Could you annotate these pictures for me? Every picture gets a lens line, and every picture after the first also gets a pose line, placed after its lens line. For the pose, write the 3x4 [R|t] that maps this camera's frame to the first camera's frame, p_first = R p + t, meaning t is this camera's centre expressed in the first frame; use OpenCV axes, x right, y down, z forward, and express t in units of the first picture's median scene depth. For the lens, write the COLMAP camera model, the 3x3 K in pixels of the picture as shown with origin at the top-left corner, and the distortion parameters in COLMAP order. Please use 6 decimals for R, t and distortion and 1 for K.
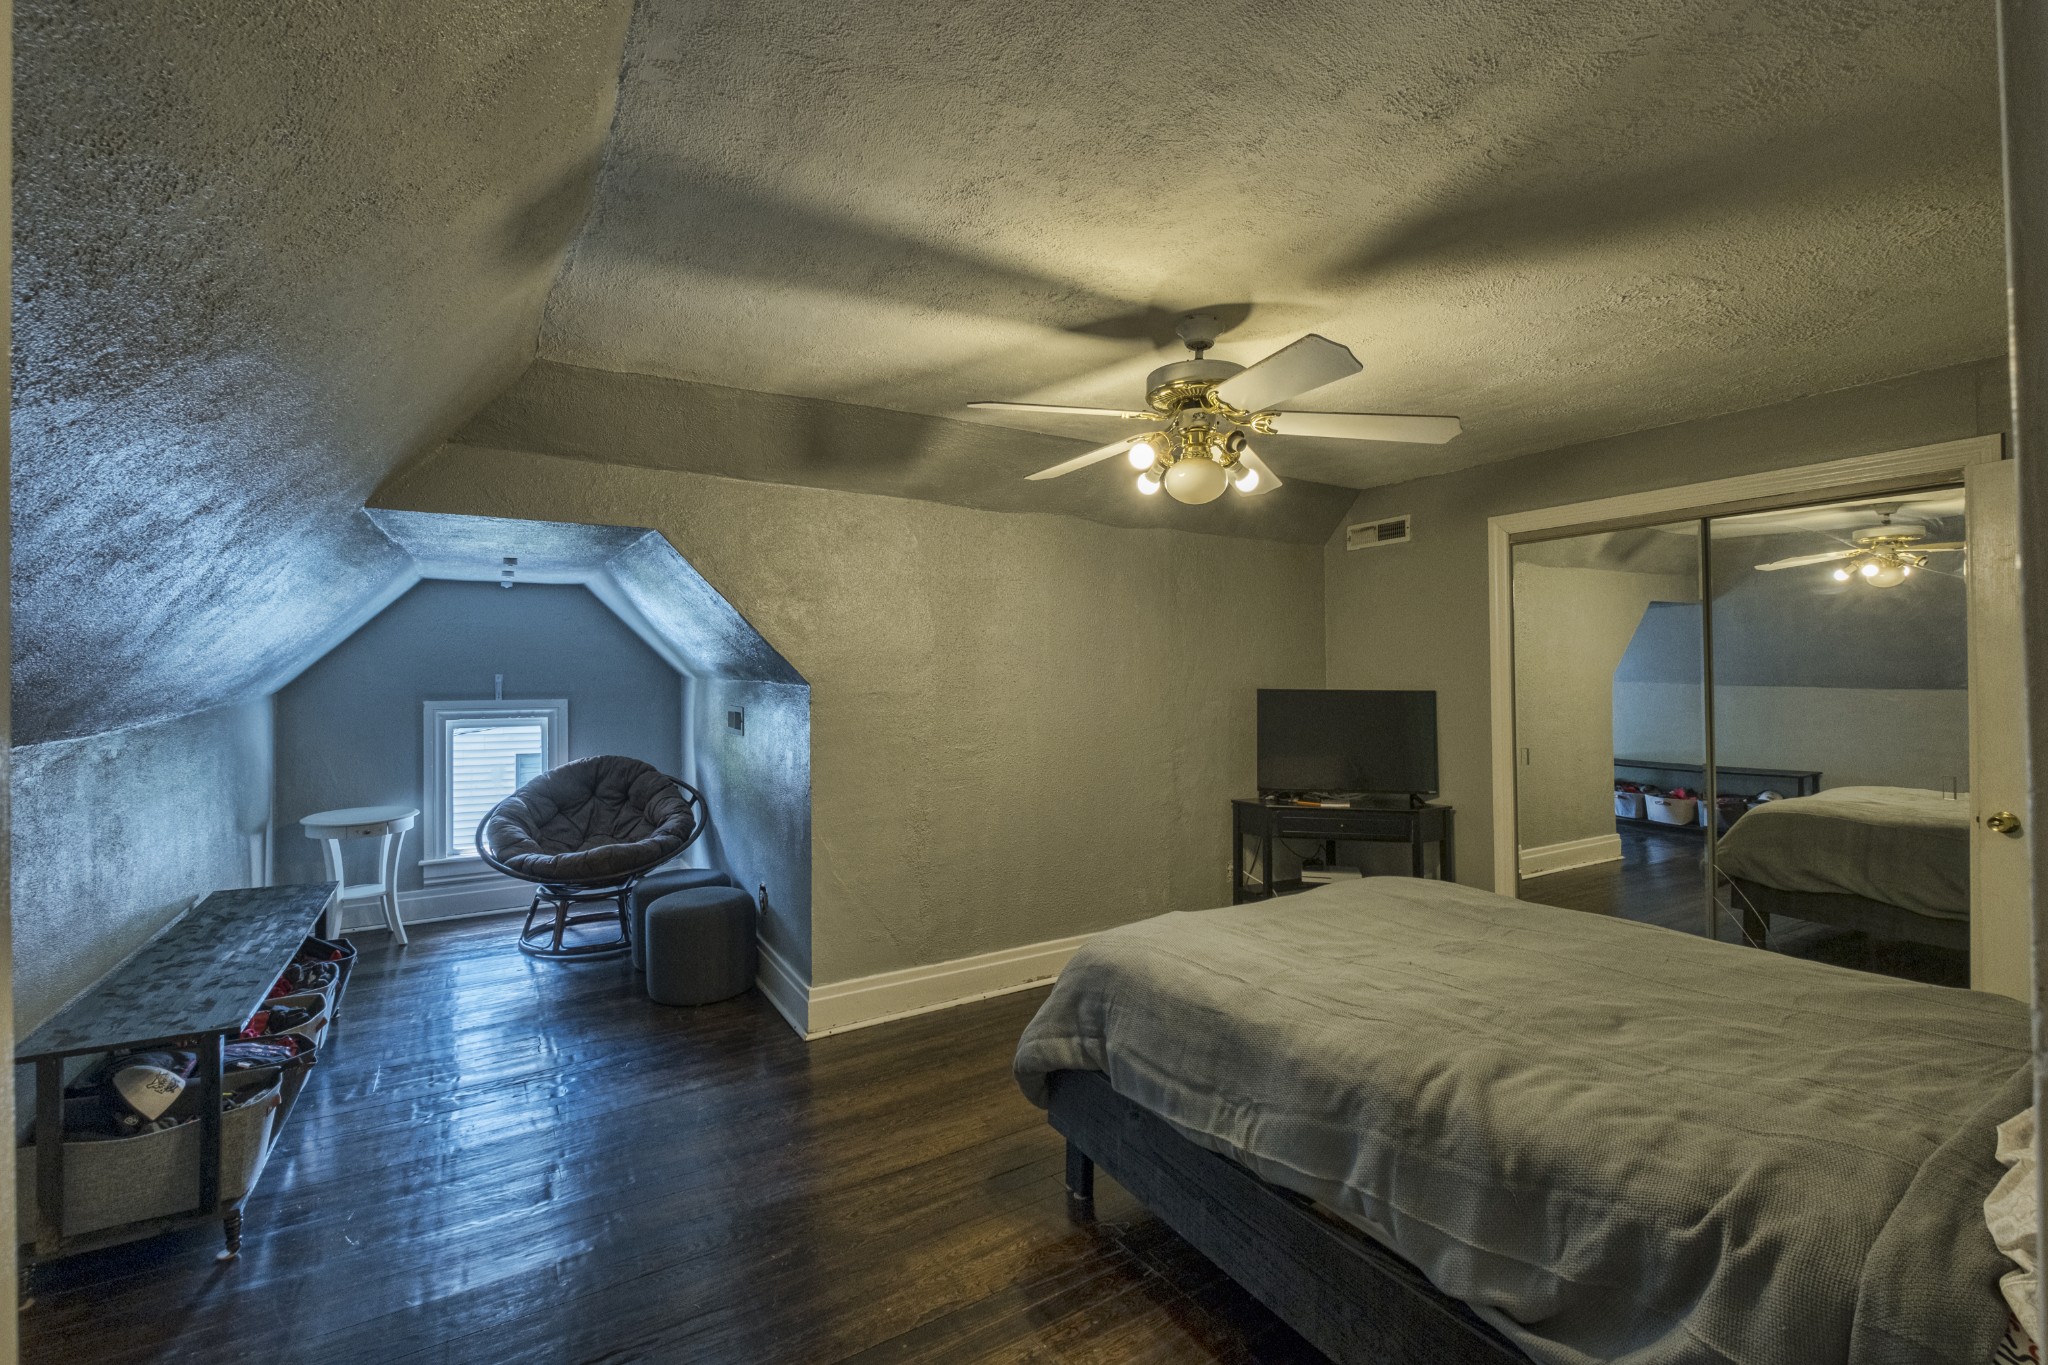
lens RADIAL K [[892.2, 0, 1031.4], [0, 892.2, 673.1], [0, 0, 1]] dist [0.001811, -0.003780]
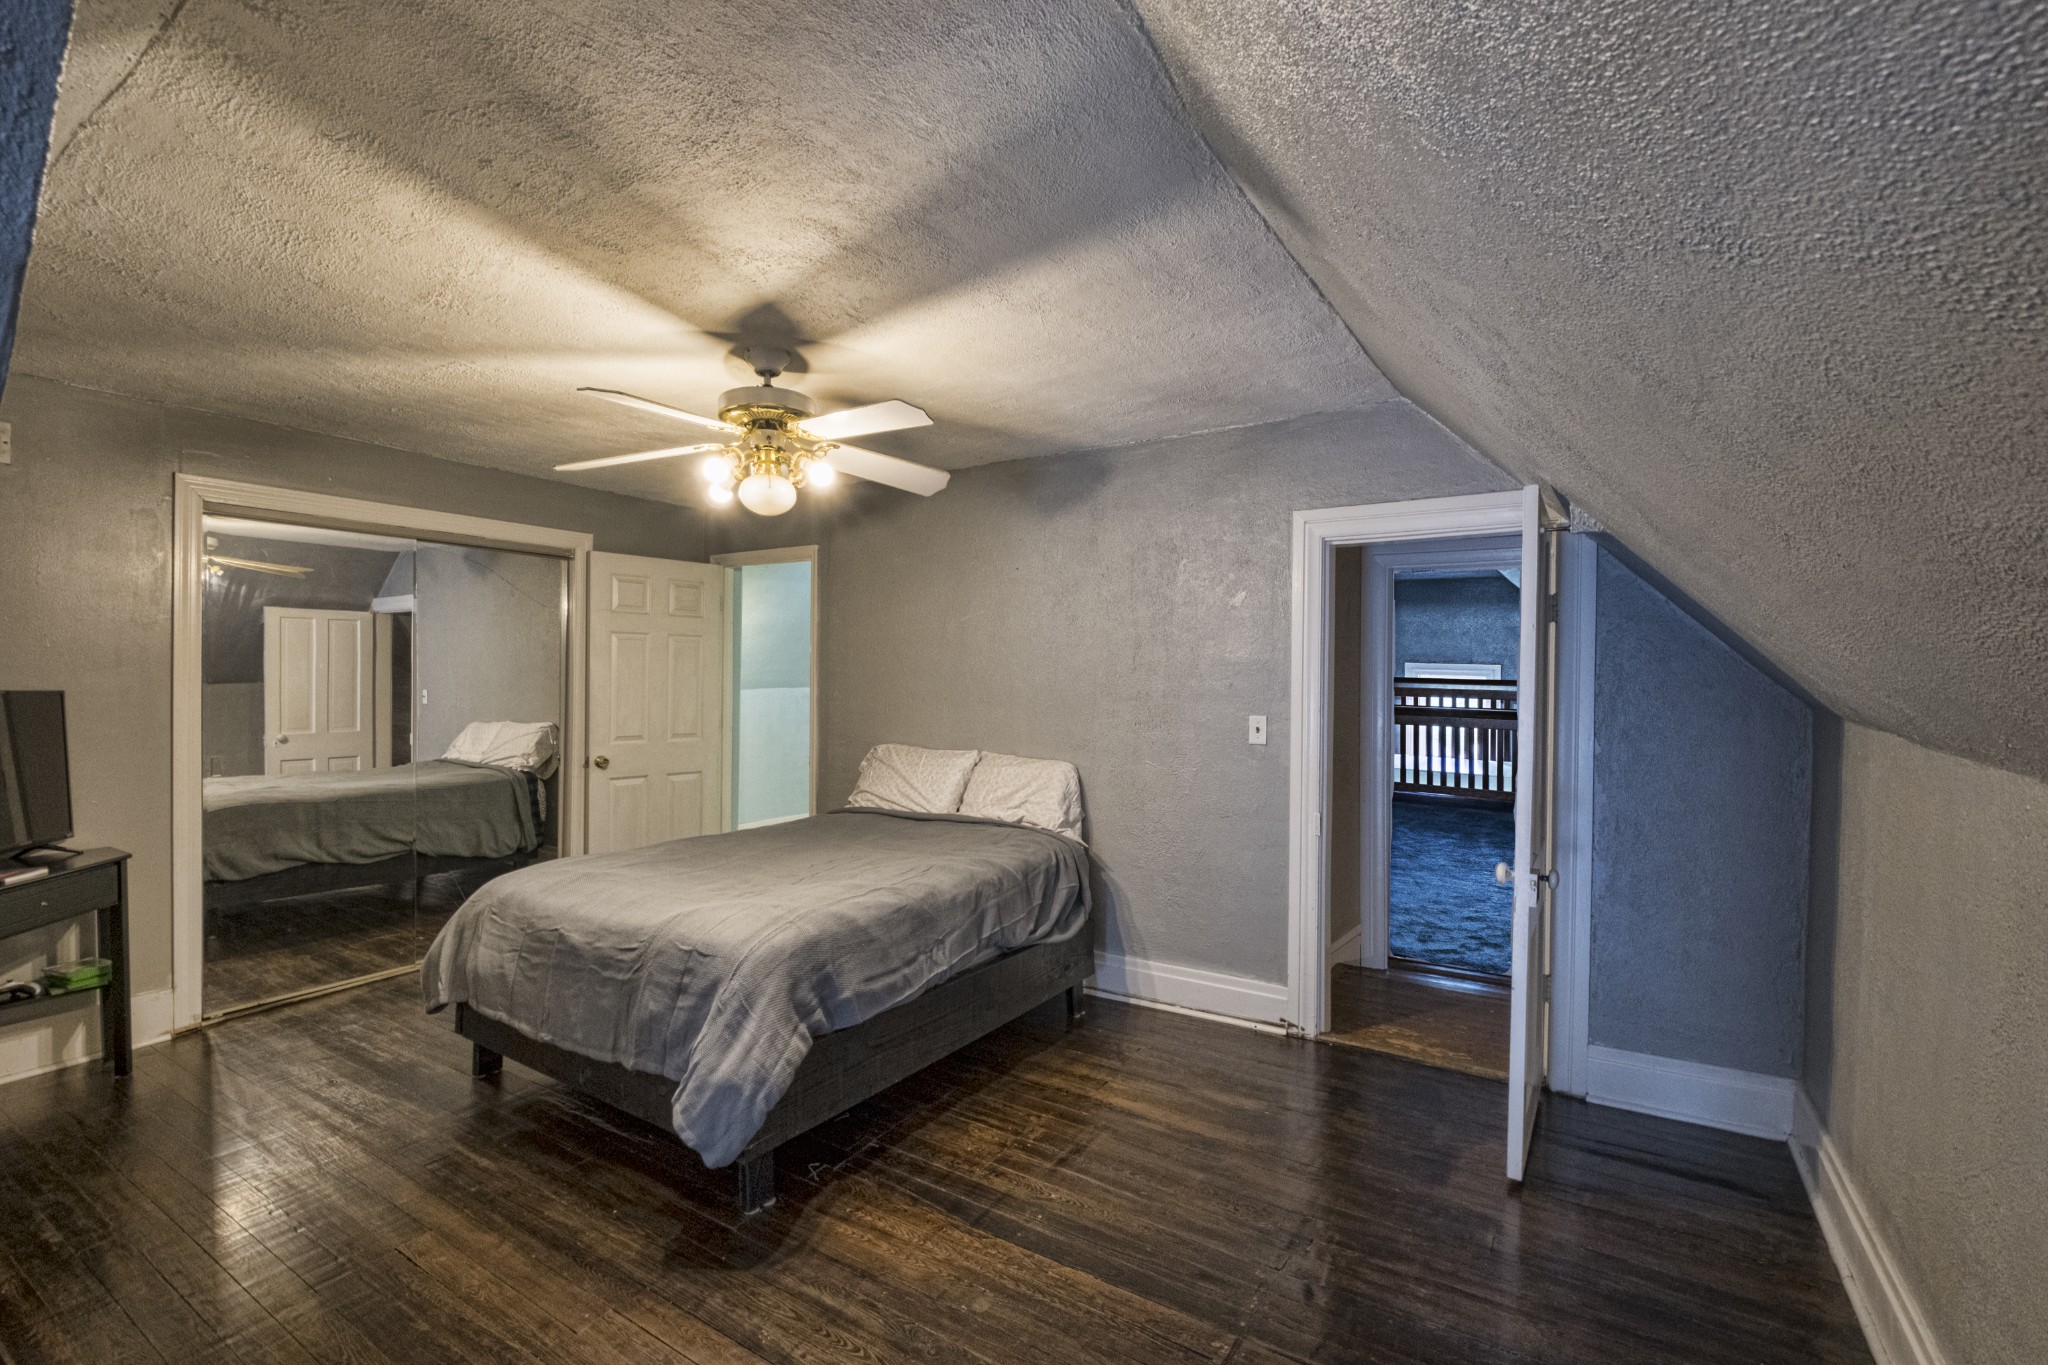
lens RADIAL K [[892.2, 0, 1031.1], [0, 892.2, 686.6], [0, 0, 1]] dist [0.001811, -0.003780]
pose [[-0.441864, -0.003828, 0.897074, -1.013966], [-0.006751, 0.999977, 0.000942, 0.021386], [-0.897056, -0.005640, -0.441880, 1.264987]]
